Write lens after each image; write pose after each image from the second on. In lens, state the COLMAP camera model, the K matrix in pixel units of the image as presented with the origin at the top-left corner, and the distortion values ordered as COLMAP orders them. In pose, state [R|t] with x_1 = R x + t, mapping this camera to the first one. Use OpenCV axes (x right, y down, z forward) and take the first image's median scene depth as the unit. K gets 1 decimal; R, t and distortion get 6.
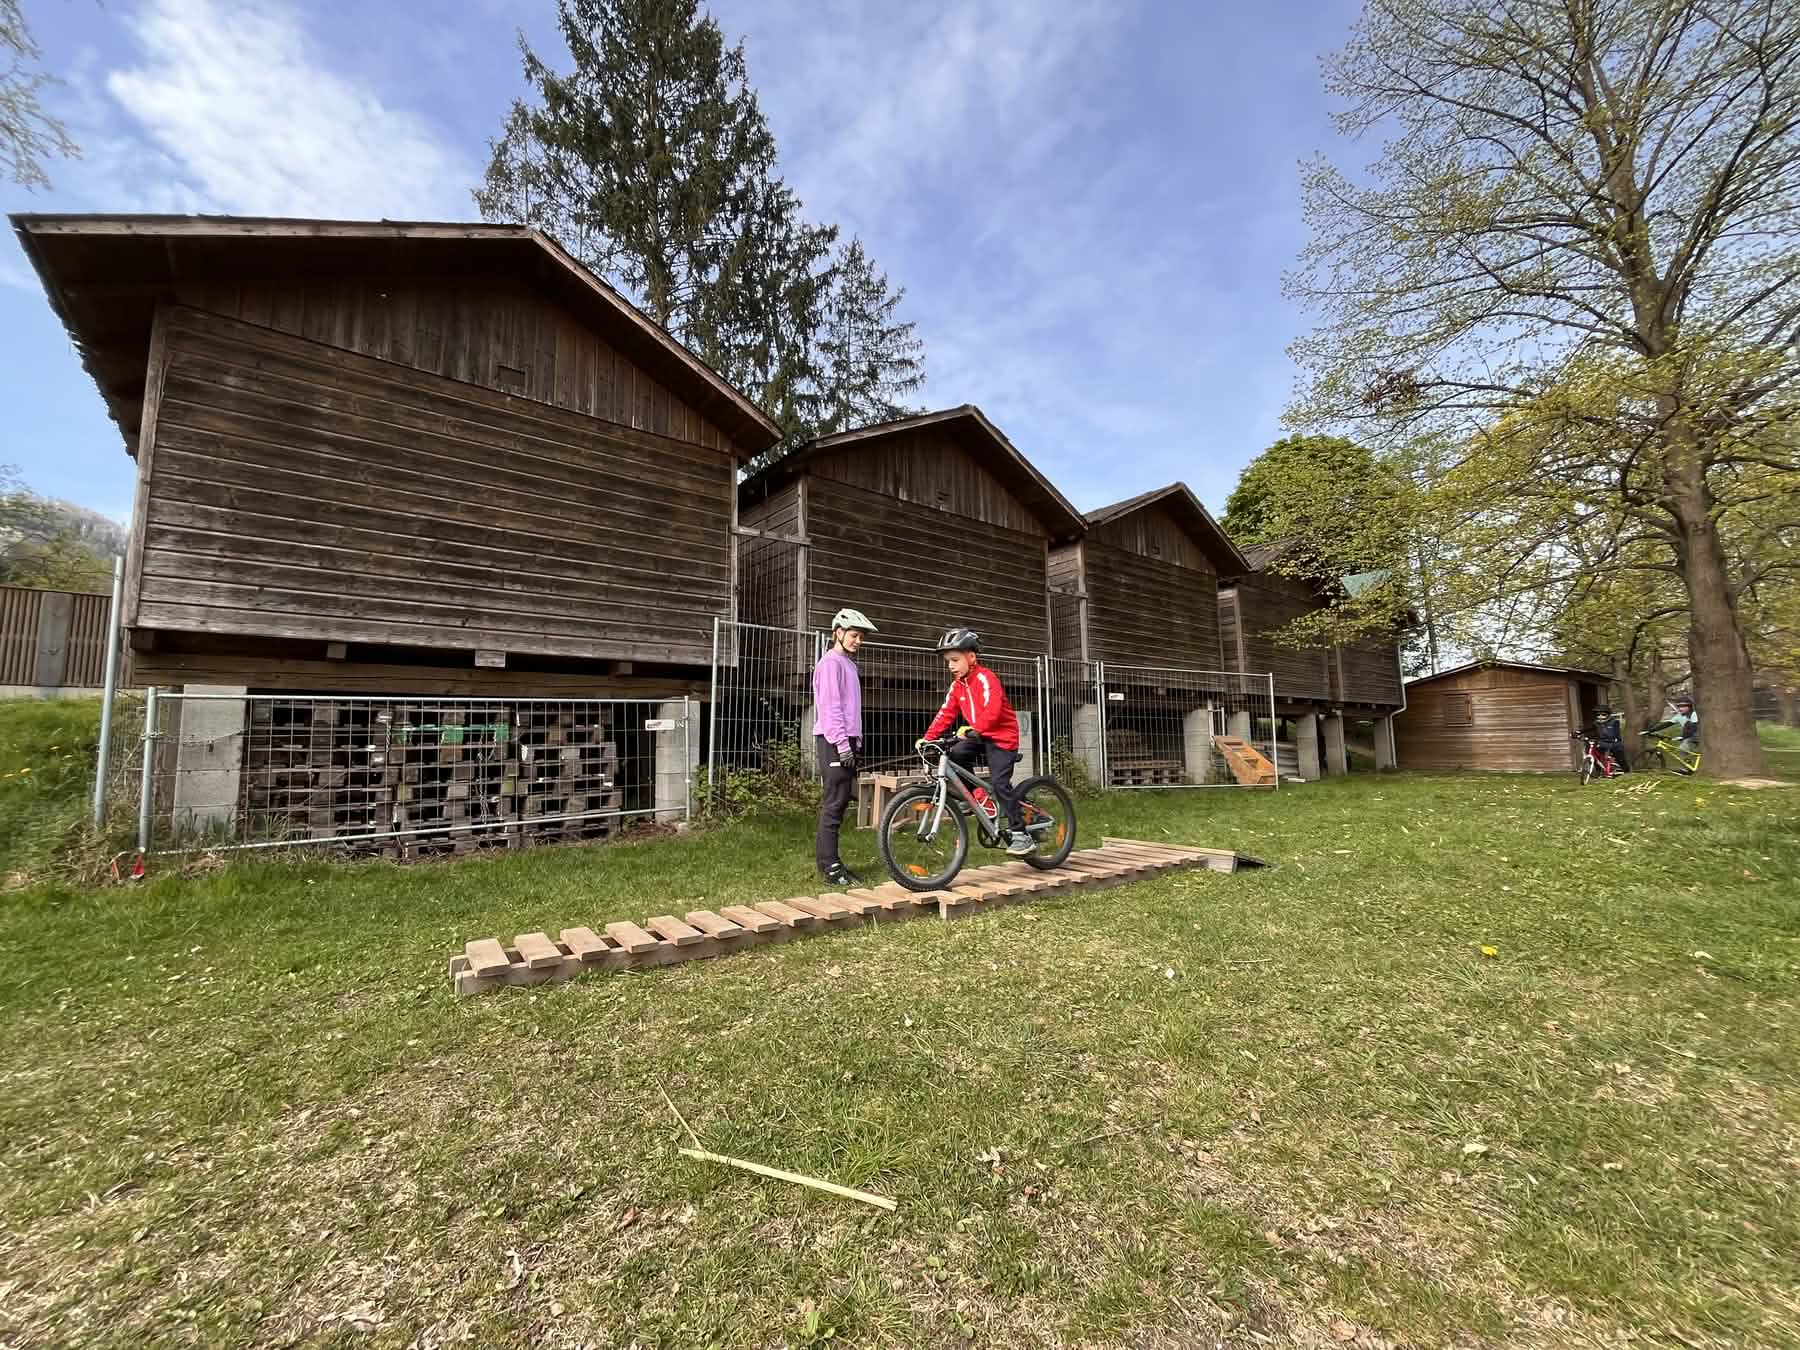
lens RADIAL K [[724.5, 0, 897.5], [0, 724.5, 668.9], [0, 0, 1]] dist [-0.002260, -0.000100]
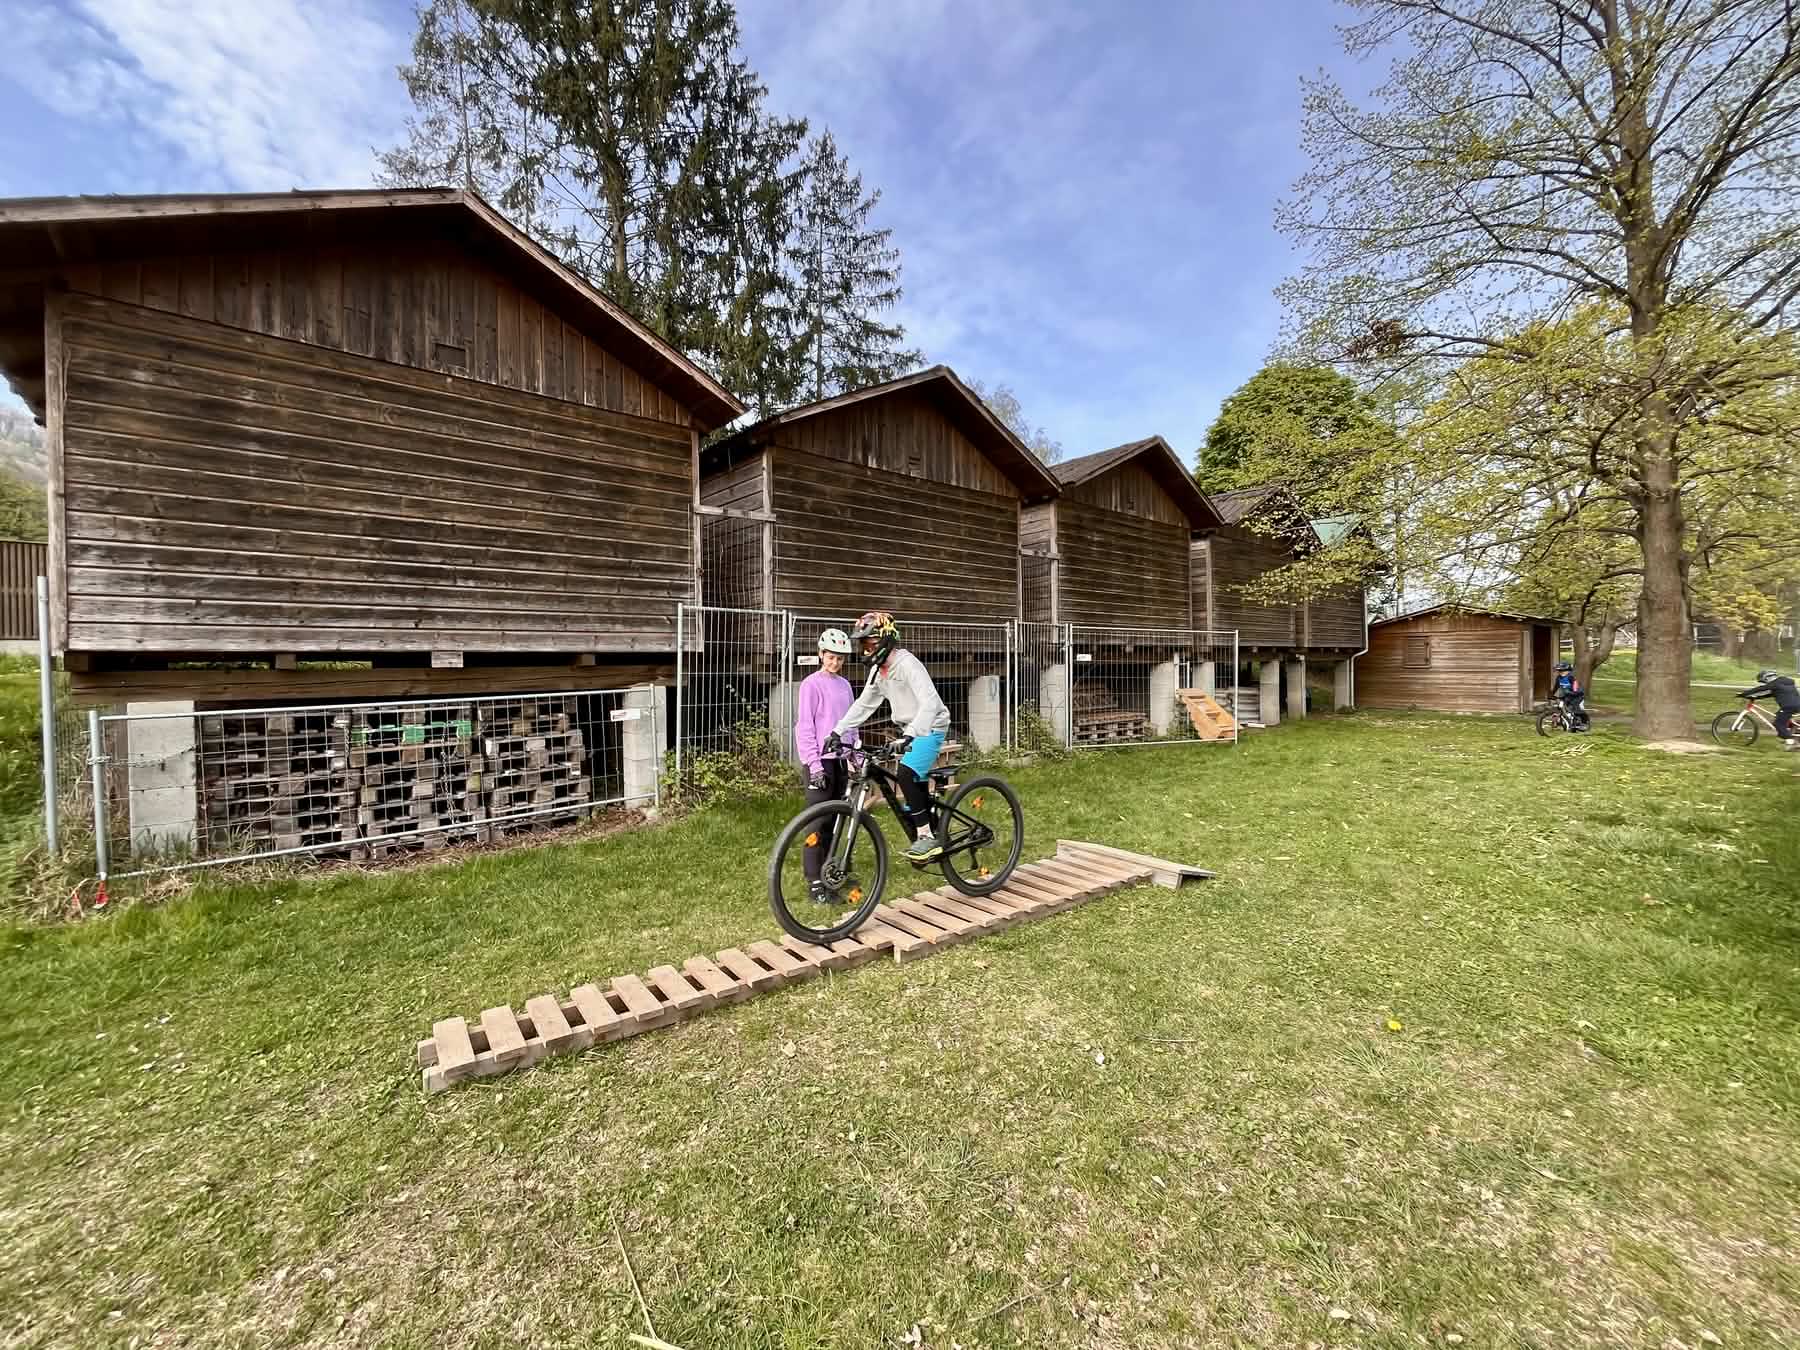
lens RADIAL K [[724.5, 0, 897.5], [0, 724.5, 668.9], [0, 0, 1]] dist [-0.002260, -0.000100]
pose [[0.999466, 0.003352, 0.032502, 0.013615], [-0.007160, 0.993016, 0.117765, -0.099616], [-0.031880, -0.117935, 0.992509, 0.003495]]
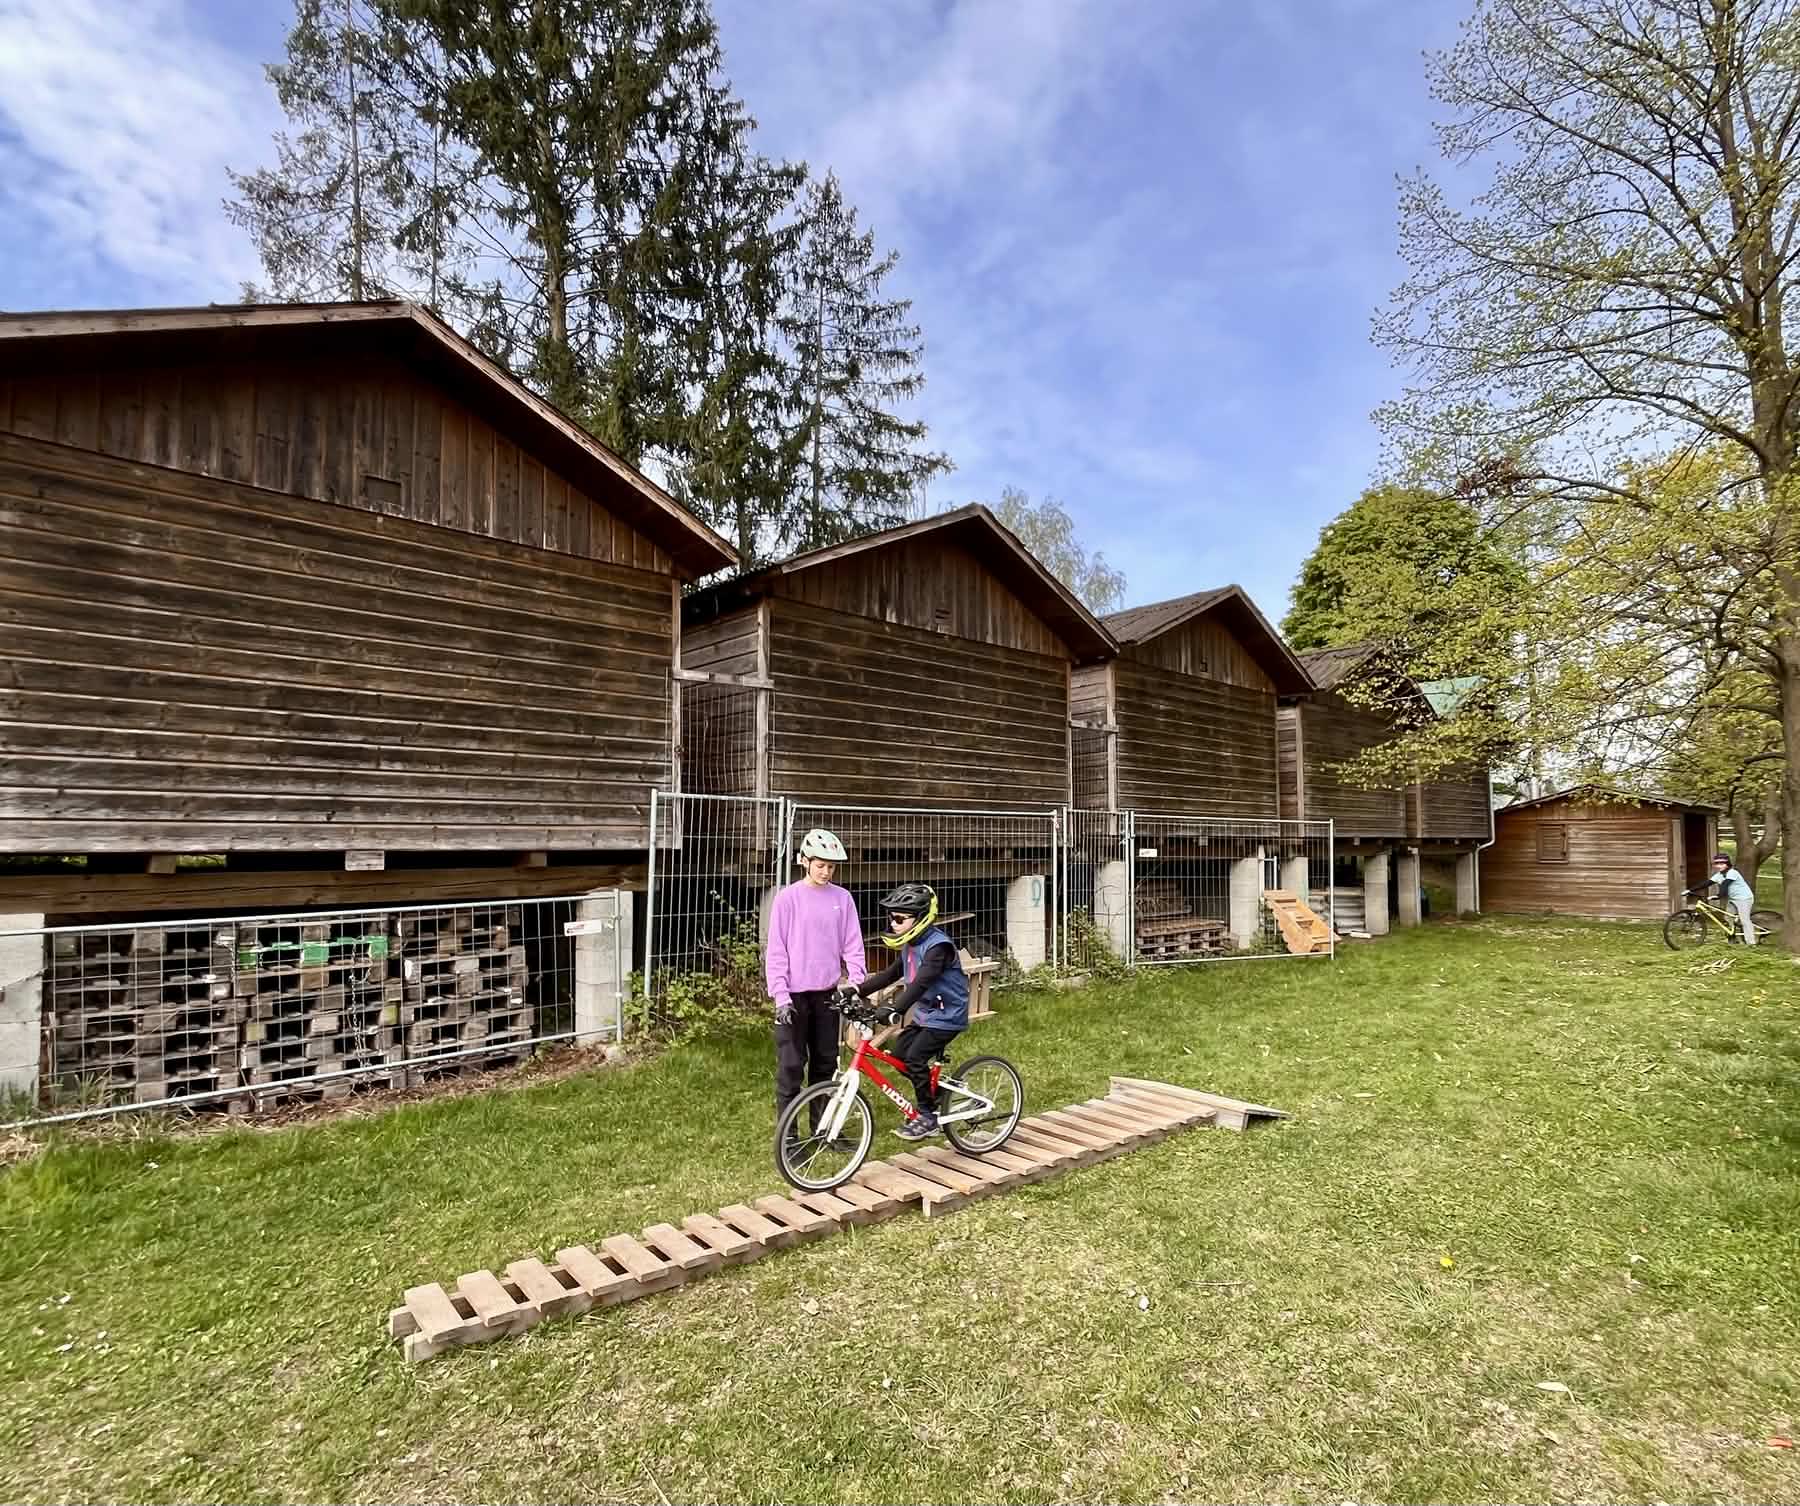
lens RADIAL K [[966.7, 0, 989.6], [0, 966.7, 807.2], [0, 0, 1]] dist [-0.001205, -0.000514]
pose [[0.993476, 0.015101, 0.113041, -0.002159], [-0.022785, 0.997493, 0.066997, -0.130453], [-0.111746, -0.069136, 0.991329, -0.100628]]
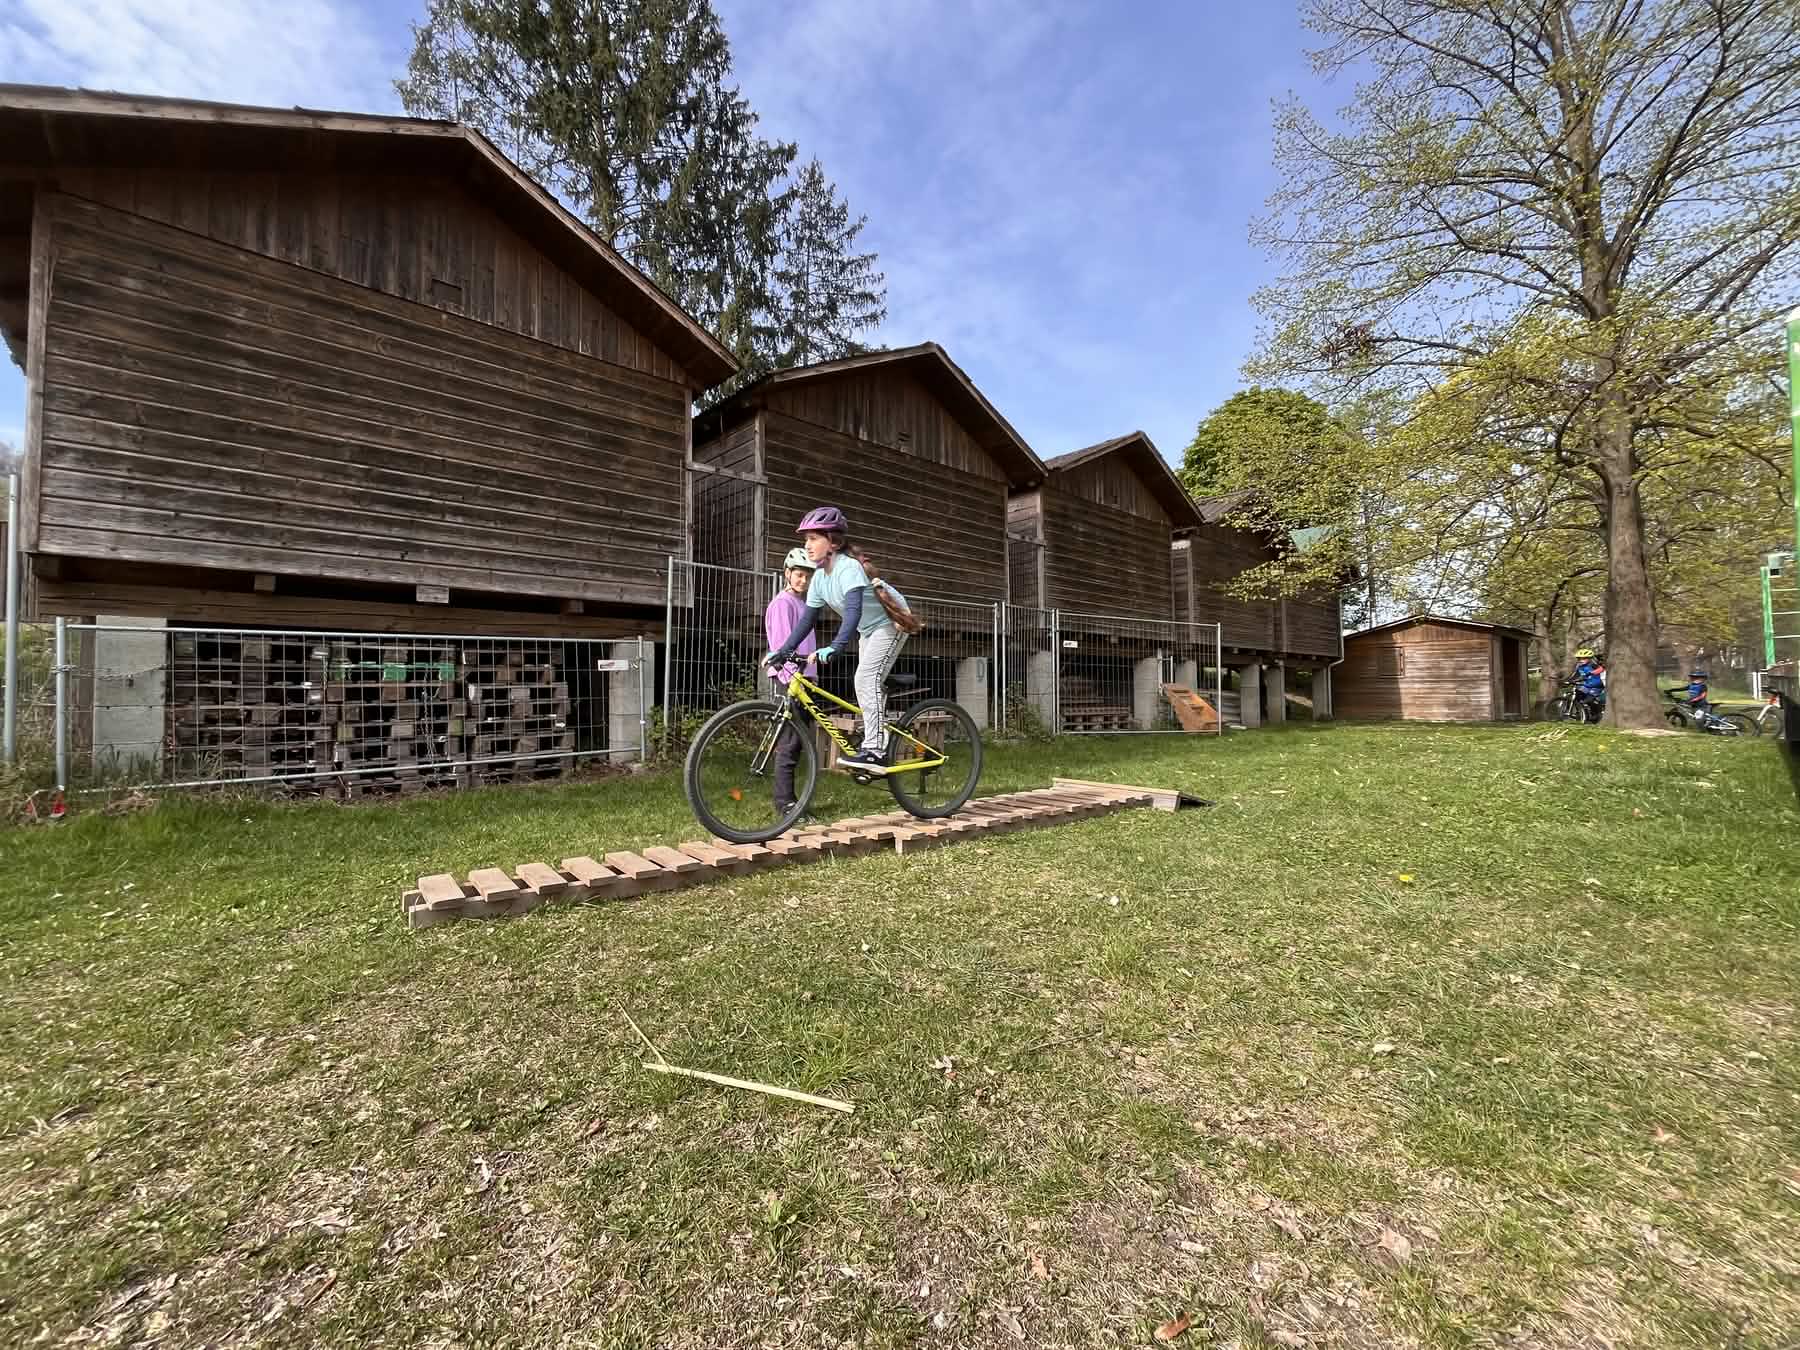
lens RADIAL K [[724.5, 0, 897.5], [0, 724.5, 668.9], [0, 0, 1]] dist [-0.002260, -0.000100]
pose [[0.998131, 0.011160, 0.060088, -0.001735], [-0.015521, 0.997240, 0.072600, 0.004650], [-0.059112, -0.073397, 0.995549, -0.001401]]
